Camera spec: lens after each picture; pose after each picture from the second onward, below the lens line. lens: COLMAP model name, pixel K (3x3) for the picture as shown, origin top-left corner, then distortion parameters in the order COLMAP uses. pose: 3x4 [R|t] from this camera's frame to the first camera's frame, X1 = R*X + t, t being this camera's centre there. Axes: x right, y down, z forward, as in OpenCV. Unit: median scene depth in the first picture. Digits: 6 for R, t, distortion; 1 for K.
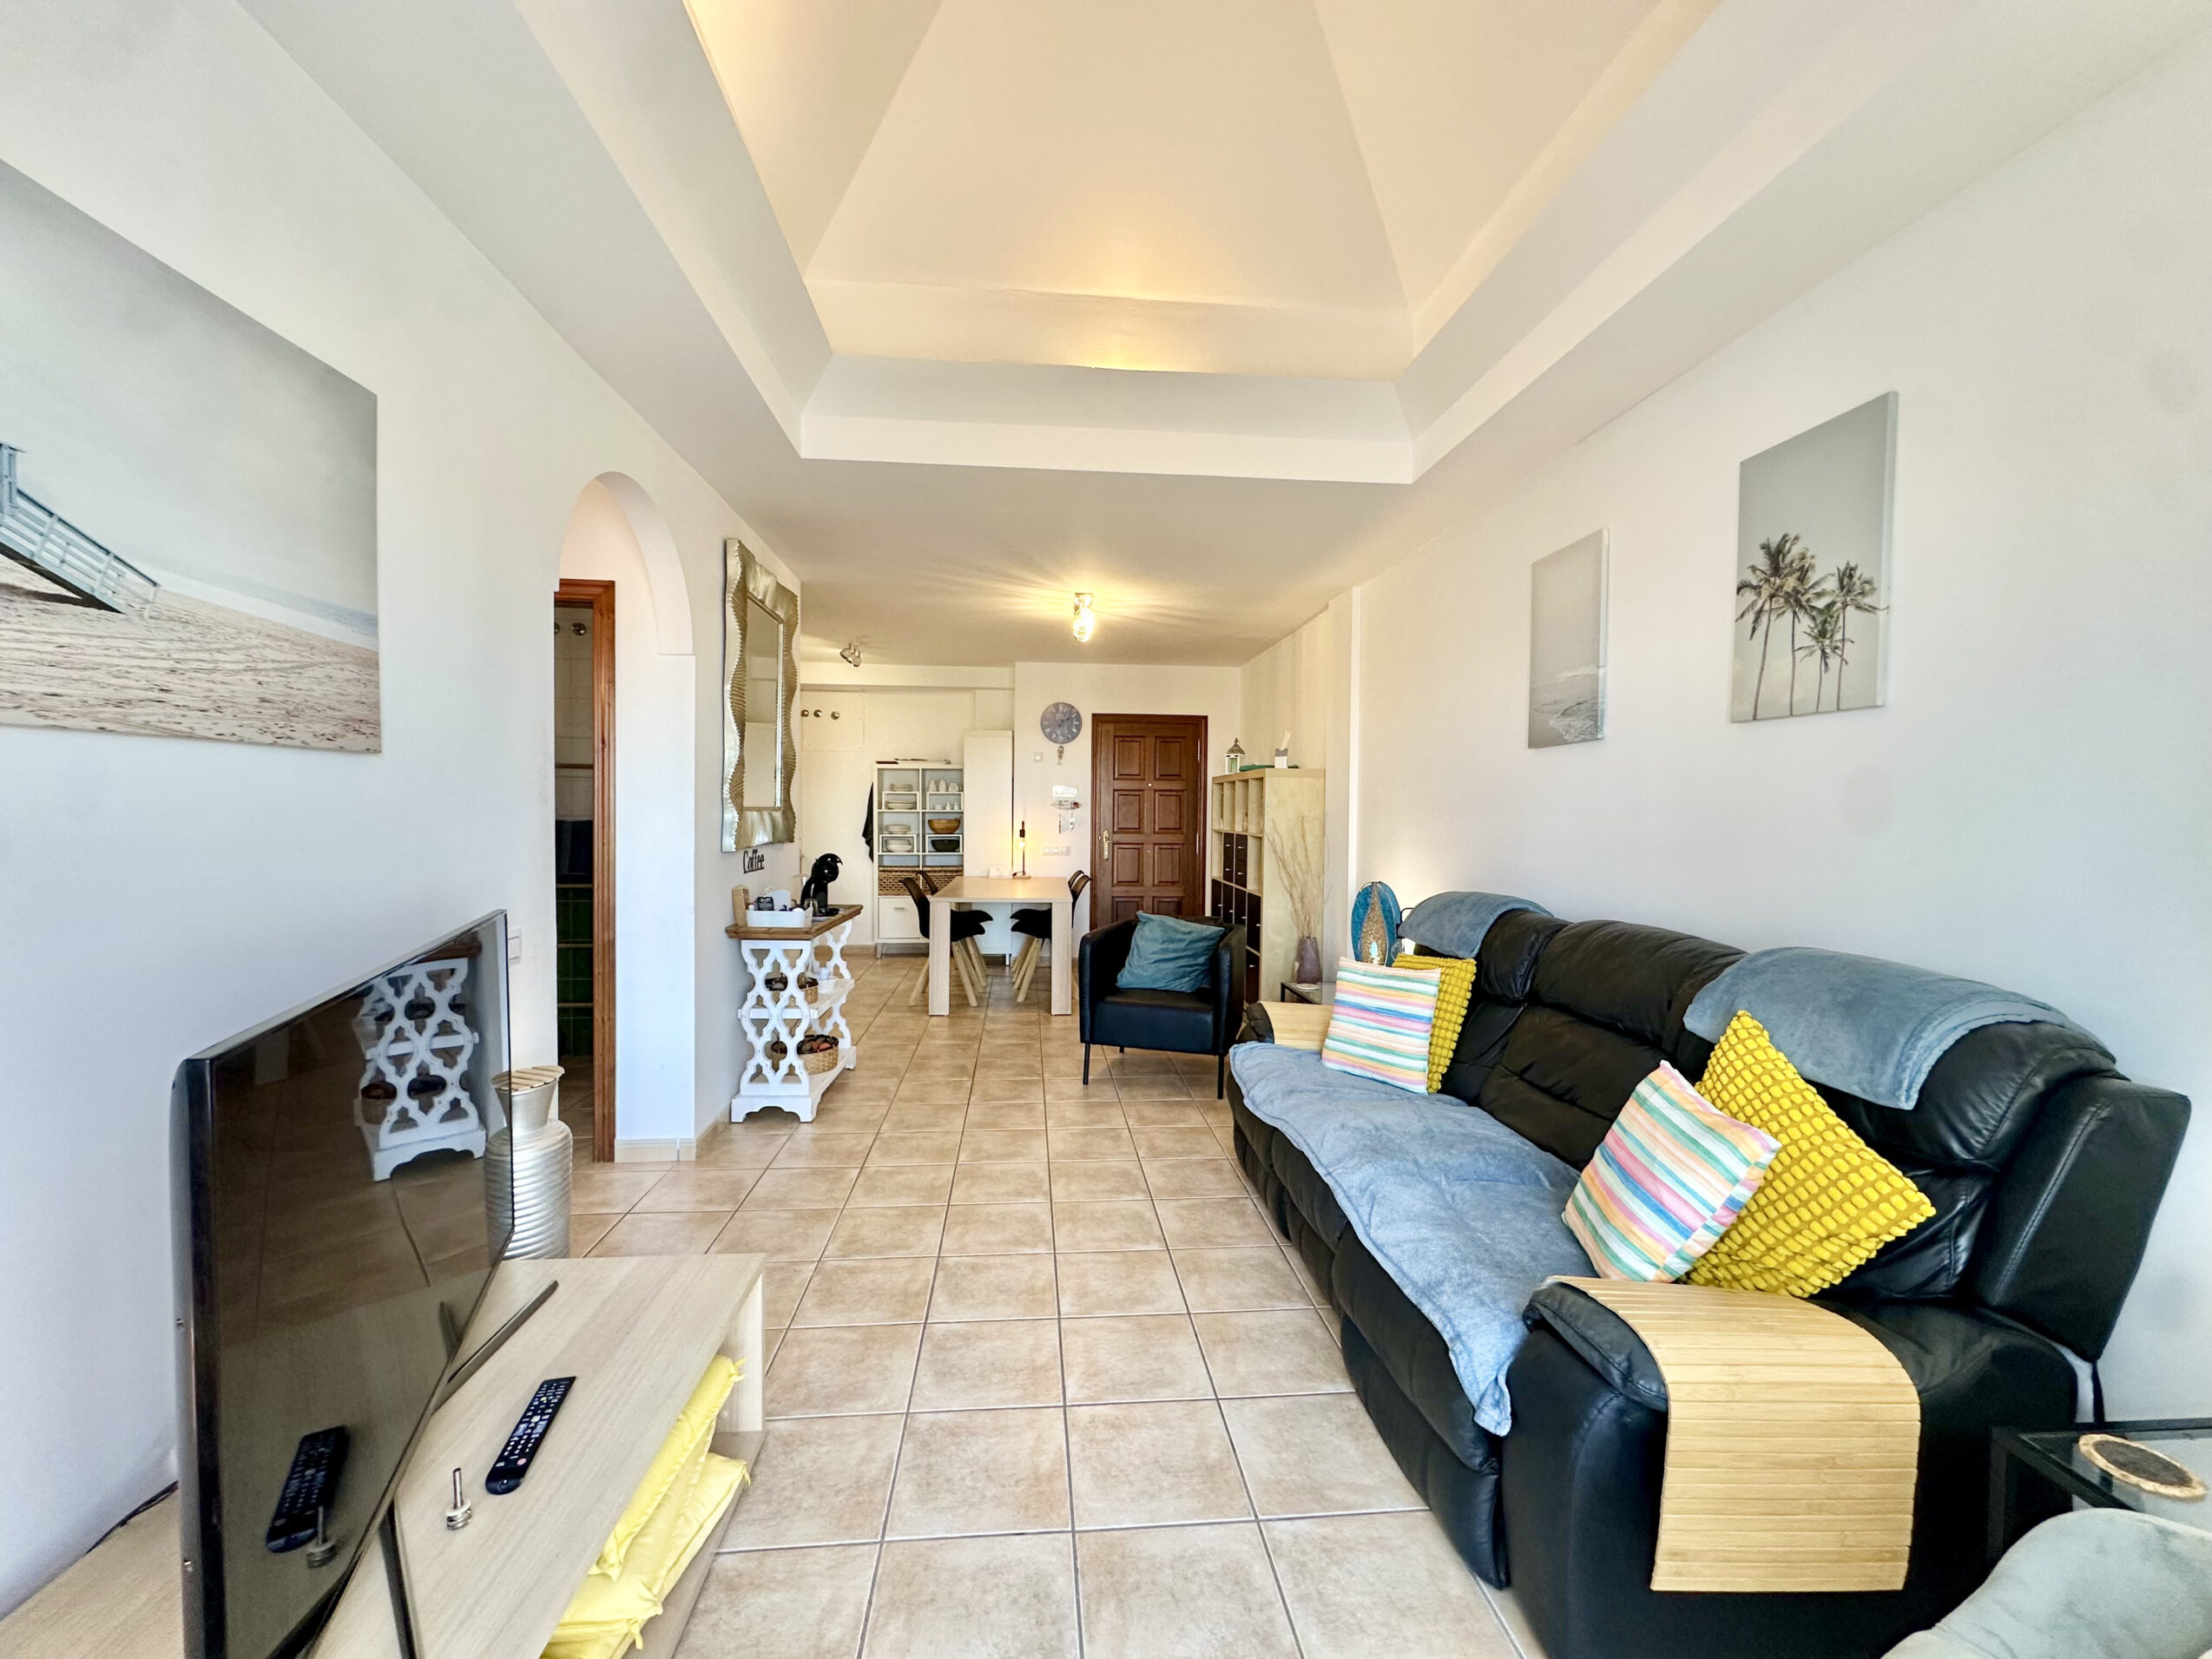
lens RADIAL K [[882.6, 0, 1110.3], [0, 882.6, 817.1], [0, 0, 1]] dist [-0.004457, 0.000815]
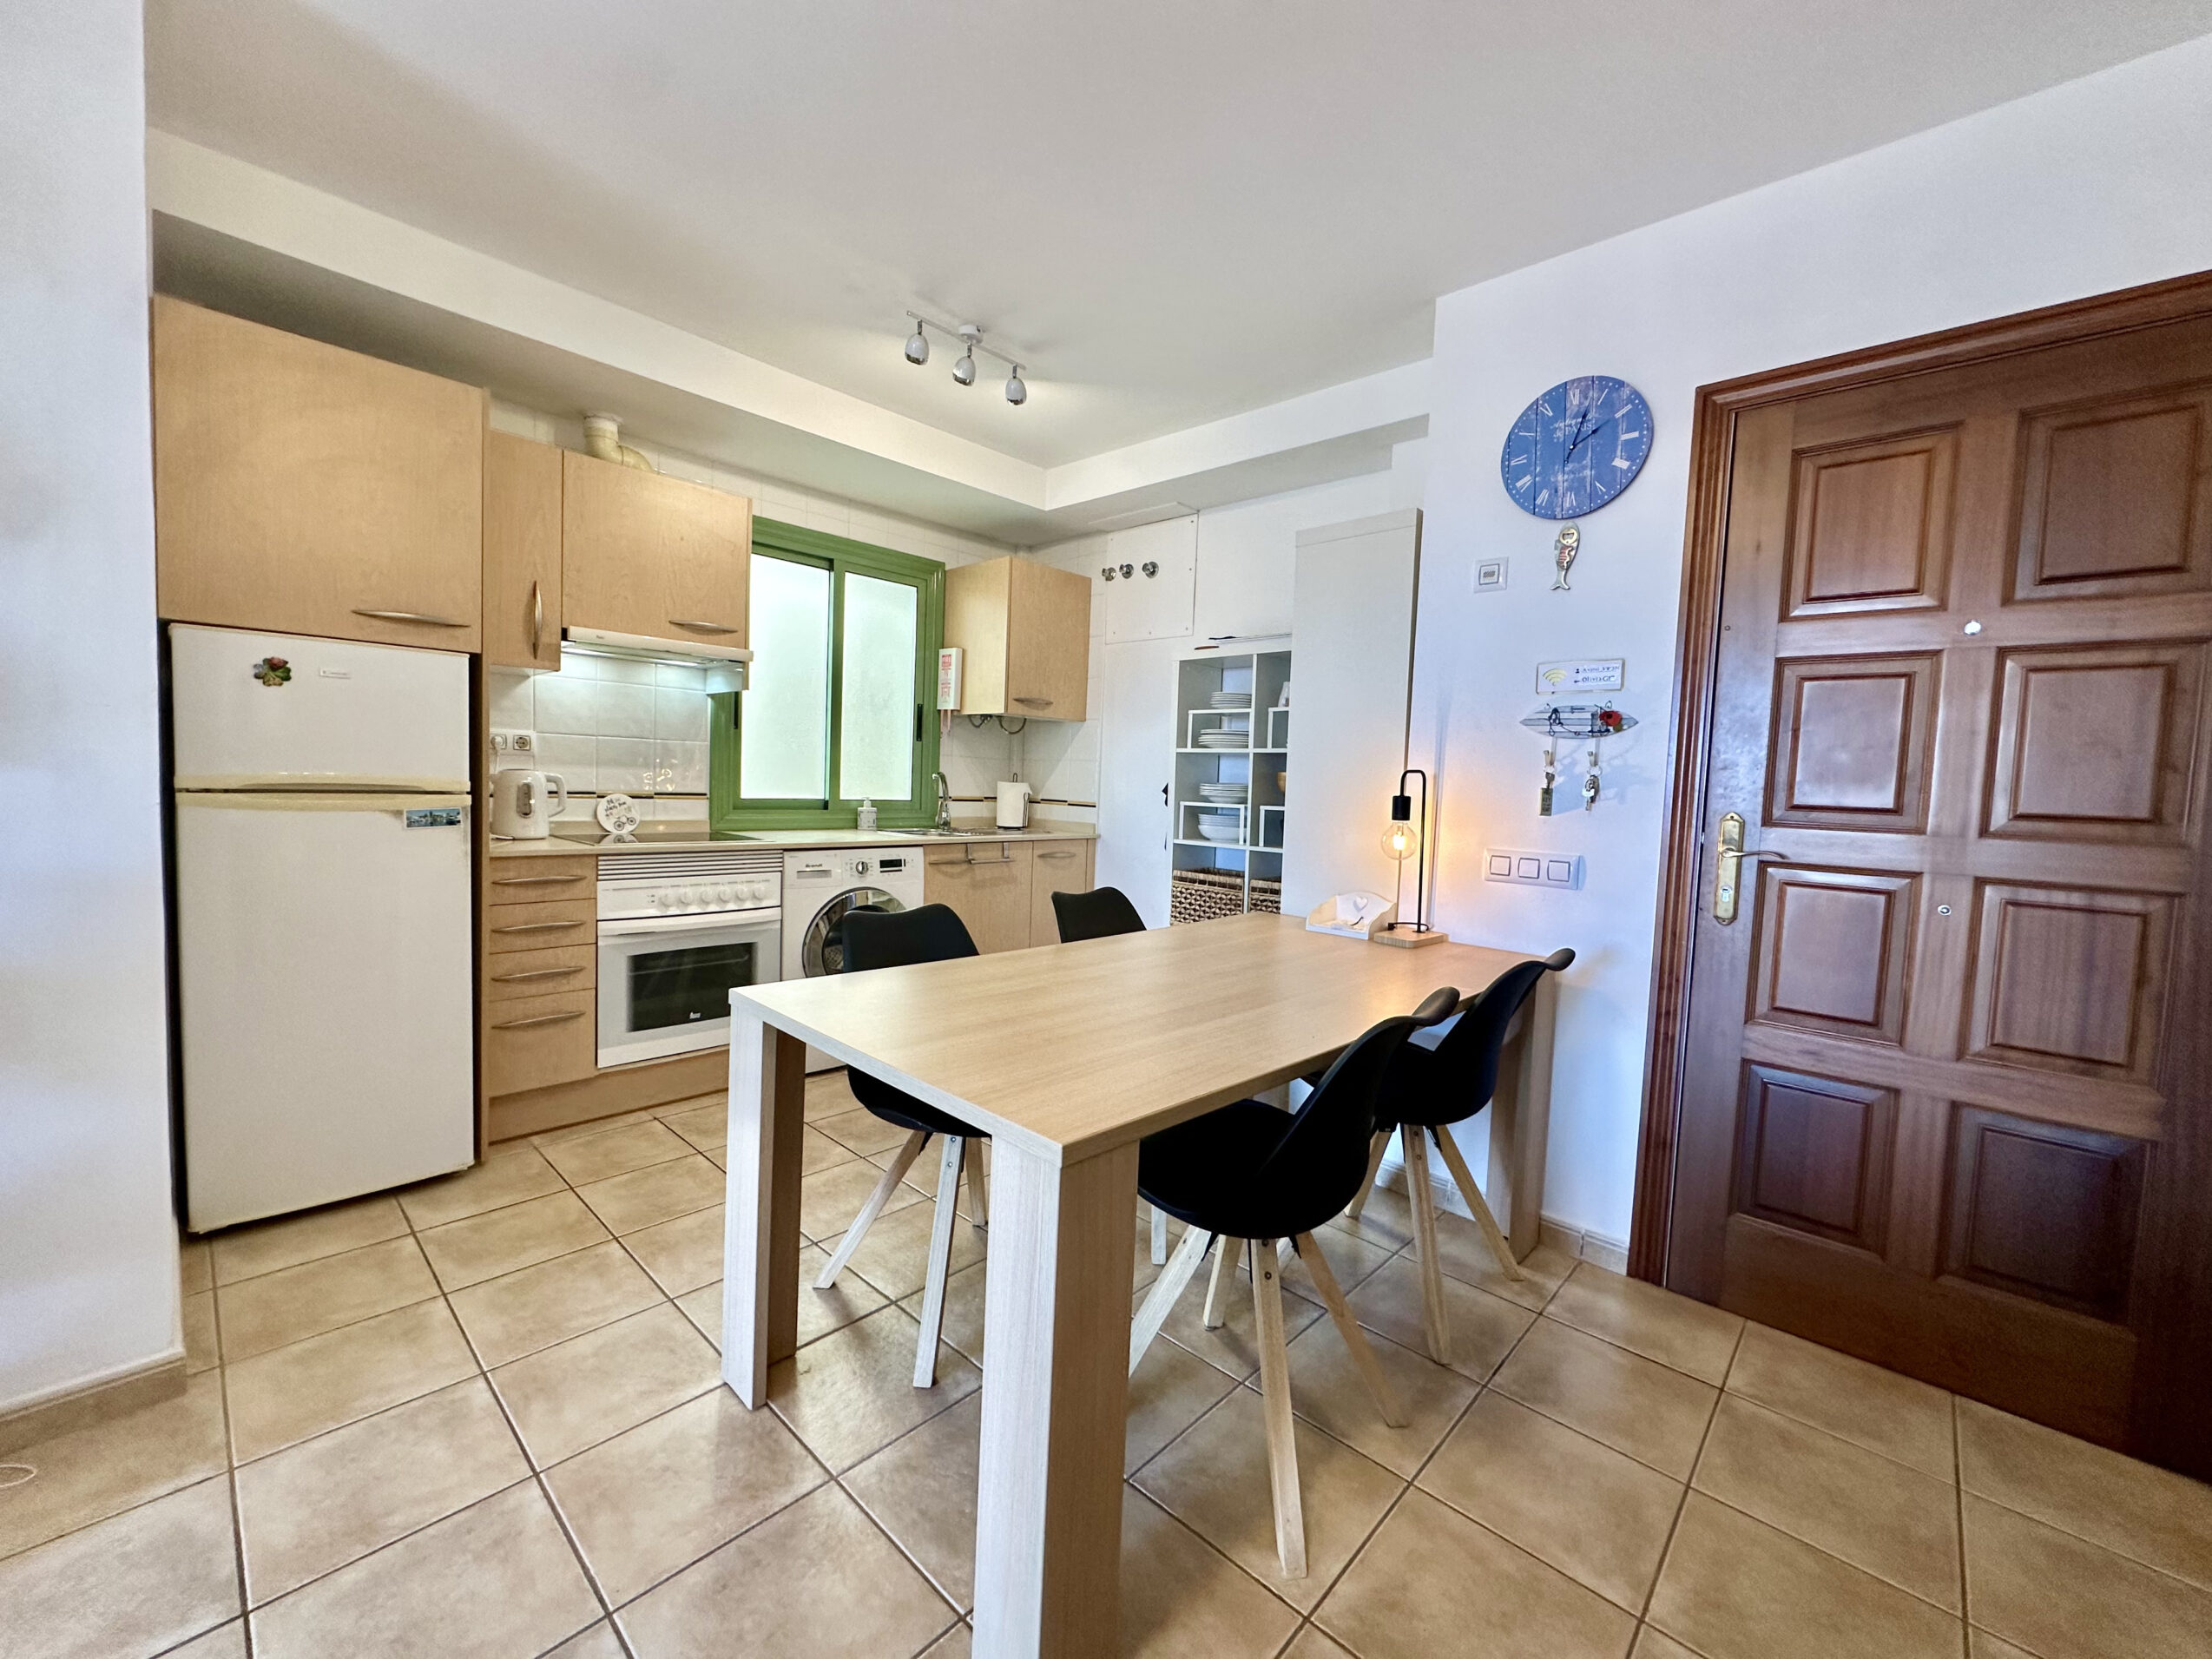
lens RADIAL K [[882.6, 0, 1103.1], [0, 882.6, 829.1], [0, 0, 1]] dist [-0.004457, 0.000815]
pose [[0.658336, 0.058956, -0.750412, 0.072627], [-0.036845, 0.998257, 0.046103, 0.015032], [0.751822, -0.002702, 0.659361, 0.688322]]
